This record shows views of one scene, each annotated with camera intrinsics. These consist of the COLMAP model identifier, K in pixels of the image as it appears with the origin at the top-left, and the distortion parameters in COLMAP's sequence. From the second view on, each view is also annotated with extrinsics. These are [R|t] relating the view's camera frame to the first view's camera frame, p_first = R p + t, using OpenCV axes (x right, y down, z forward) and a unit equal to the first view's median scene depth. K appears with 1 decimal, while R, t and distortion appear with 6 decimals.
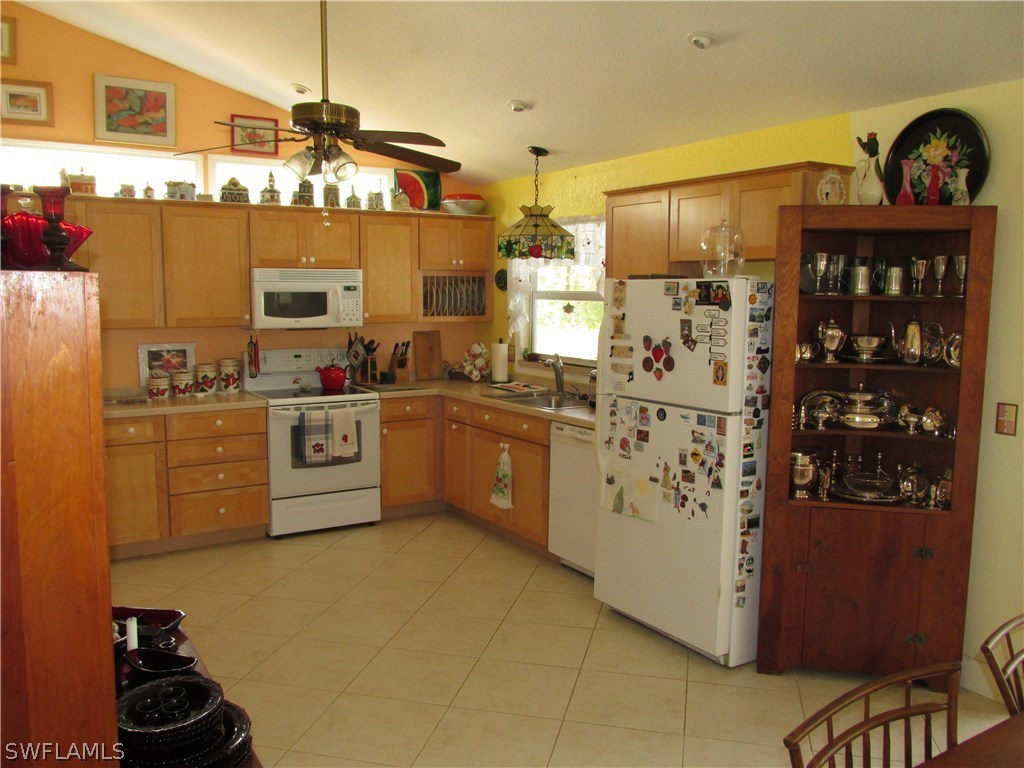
lens RADIAL K [[846.1, 0, 513.7], [0, 846.1, 387.0], [0, 0, 1]] dist [-0.035486, 0.000416]
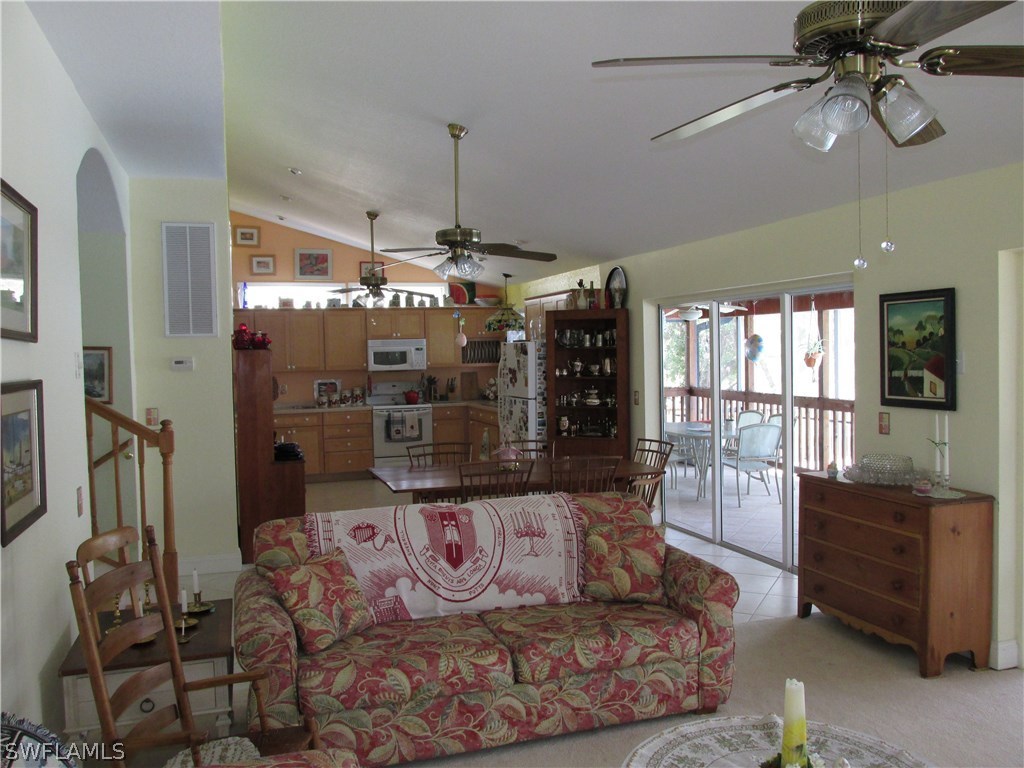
lens RADIAL K [[846.1, 0, 509.6], [0, 846.1, 383.4], [0, 0, 1]] dist [-0.035486, 0.000416]
pose [[0.969786, -0.016103, -0.243425, 0.493614], [-0.001125, 0.997513, -0.070469, 0.098873], [0.243955, 0.068614, 0.967356, -0.826845]]
